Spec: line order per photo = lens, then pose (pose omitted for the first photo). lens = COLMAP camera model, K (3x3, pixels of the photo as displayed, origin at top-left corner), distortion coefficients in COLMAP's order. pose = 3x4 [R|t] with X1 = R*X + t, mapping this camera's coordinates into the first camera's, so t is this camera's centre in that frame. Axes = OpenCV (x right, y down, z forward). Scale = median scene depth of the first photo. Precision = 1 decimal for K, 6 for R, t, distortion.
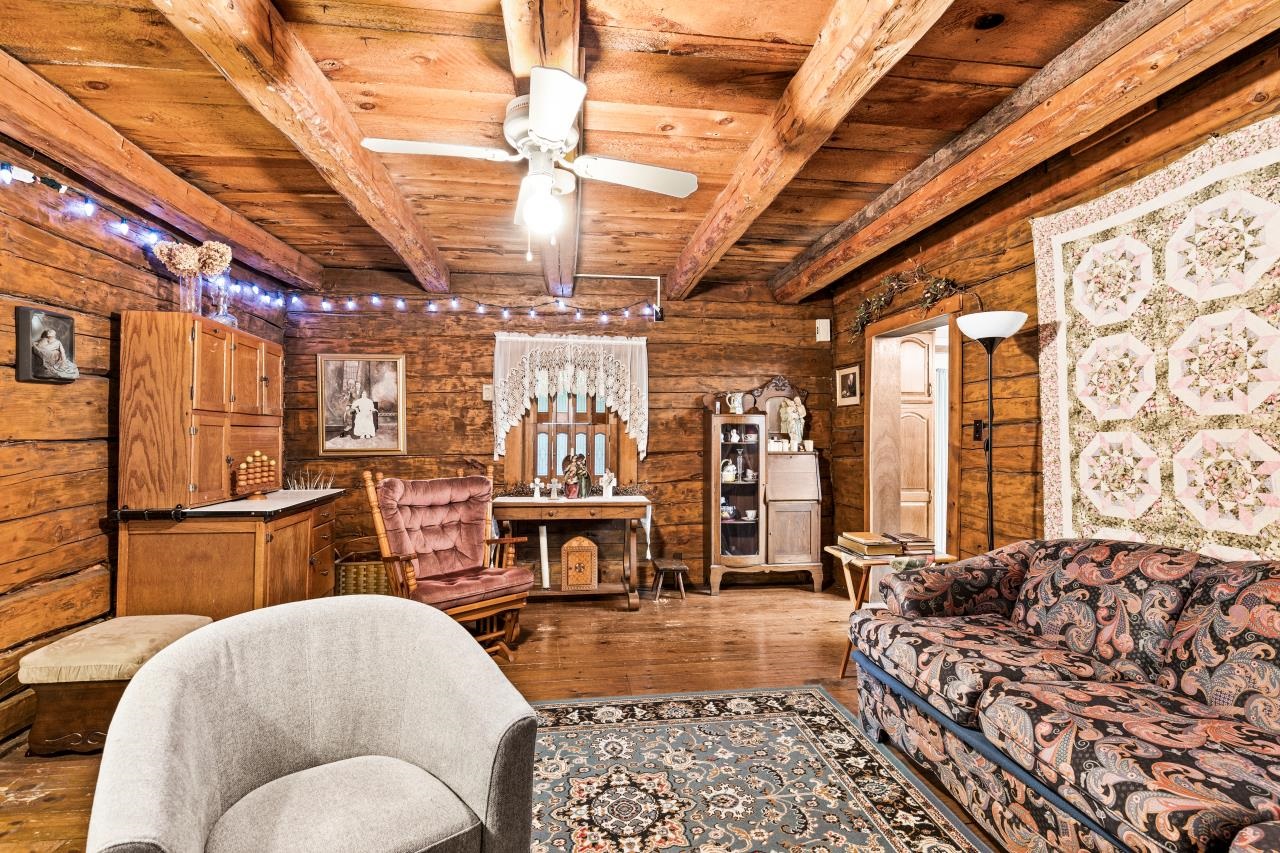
lens RADIAL K [[580.6, 0, 640.5], [0, 580.6, 430.3], [0, 0, 1]] dist [0.010620, -0.001232]
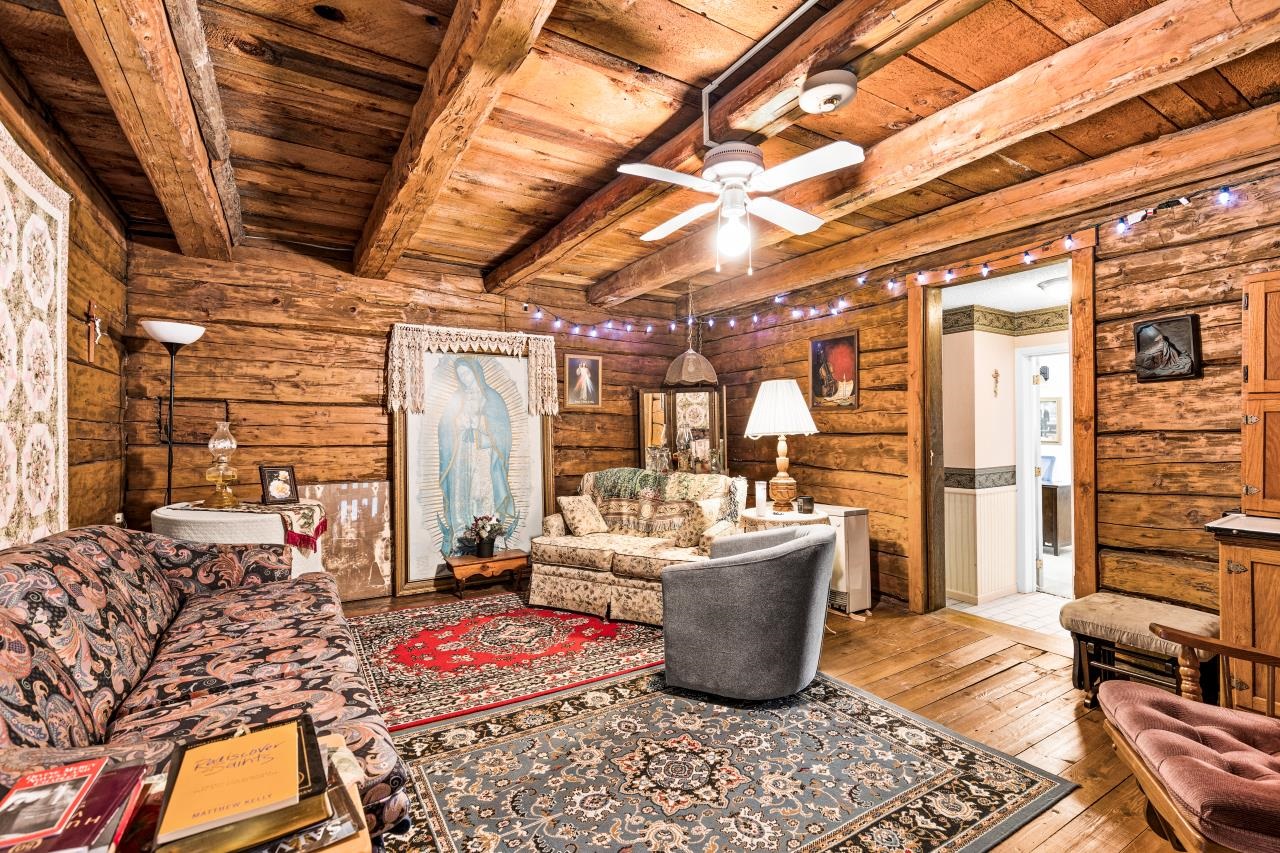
lens RADIAL K [[580.6, 0, 640.5], [0, 580.6, 427.2], [0, 0, 1]] dist [0.010620, -0.001232]
pose [[-0.914498, -0.000840, -0.404588, 0.357750], [0.004728, 0.999907, -0.012763, 0.018356], [0.404562, -0.013584, -0.914410, 1.477436]]
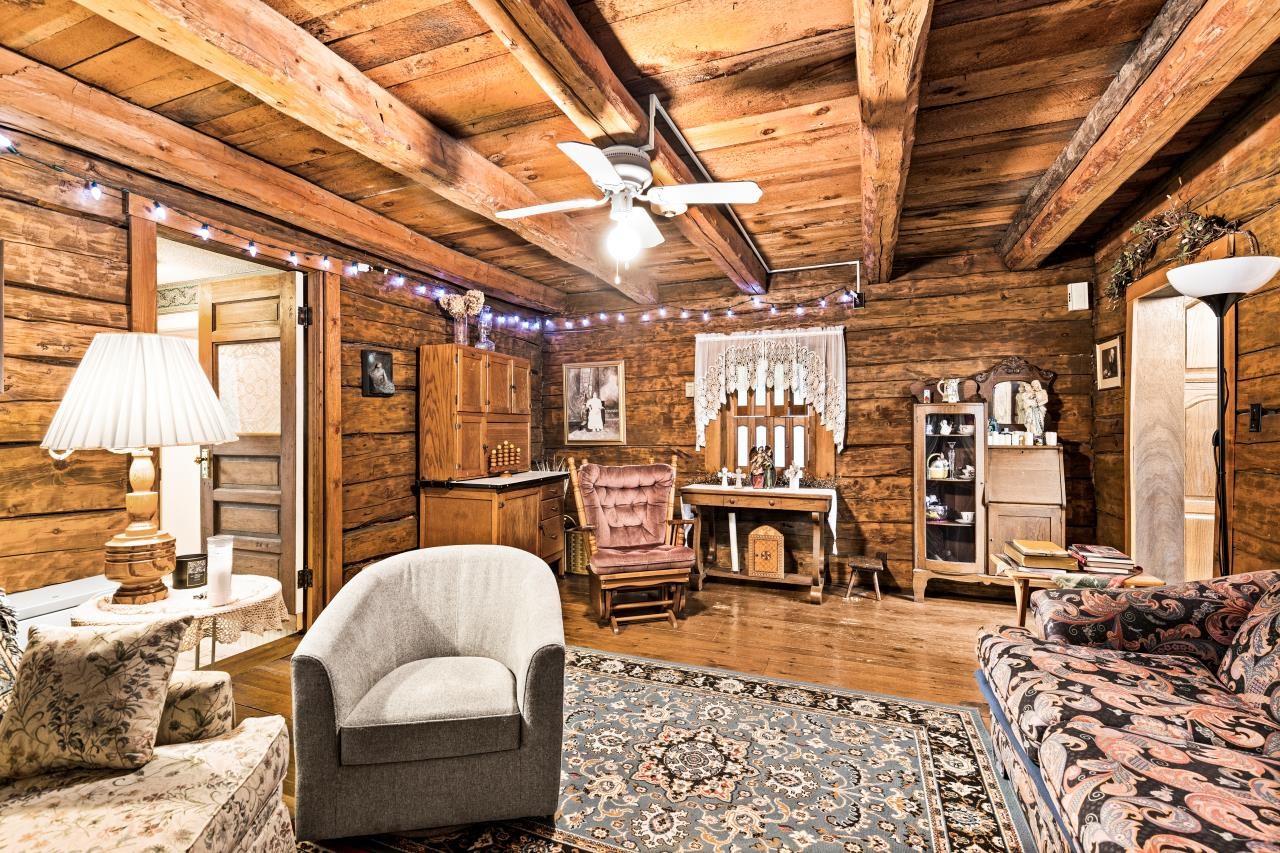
lens RADIAL K [[580.6, 0, 637.5], [0, 580.6, 427.0], [0, 0, 1]] dist [0.010620, -0.001232]
pose [[0.873500, -0.006361, -0.486783, 0.321995], [0.010004, 0.999938, 0.004885, -0.000127], [0.486721, -0.009136, 0.873509, -0.023968]]
